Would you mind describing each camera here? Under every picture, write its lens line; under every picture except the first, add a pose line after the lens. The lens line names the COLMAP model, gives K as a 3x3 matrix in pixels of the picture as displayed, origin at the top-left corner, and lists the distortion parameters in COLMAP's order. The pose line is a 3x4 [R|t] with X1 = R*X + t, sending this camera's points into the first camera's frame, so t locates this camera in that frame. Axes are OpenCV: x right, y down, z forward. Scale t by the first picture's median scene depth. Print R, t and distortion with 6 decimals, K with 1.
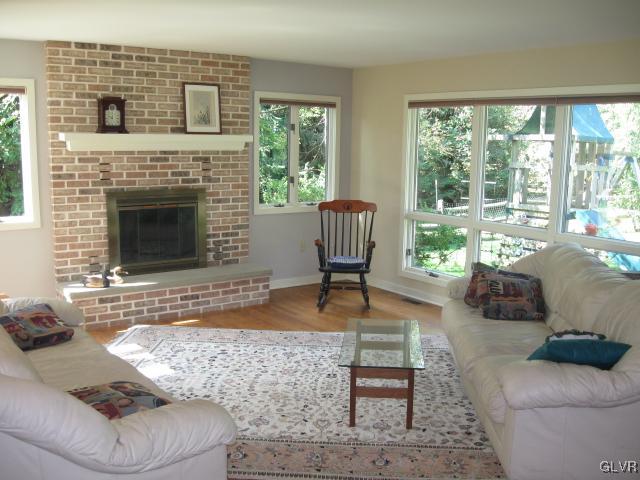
lens RADIAL K [[667.4, 0, 320.0], [0, 667.4, 240.0], [0, 0, 1]] dist [-0.118225, 0.001082]
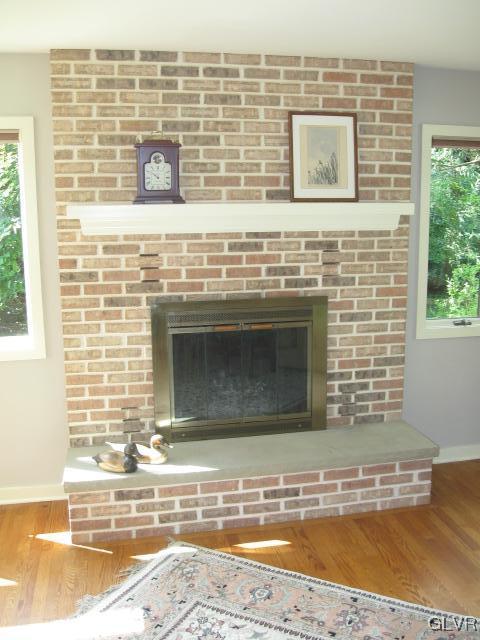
lens RADIAL K [[667.4, 0, 240.0], [0, 667.4, 320.0], [0, 0, 1]] dist [-0.118225, 0.001082]
pose [[0.914294, 0.048935, -0.402083, -0.009058], [-0.038697, 0.998688, 0.033551, -0.079248], [0.403198, -0.015116, 0.914988, 0.475699]]
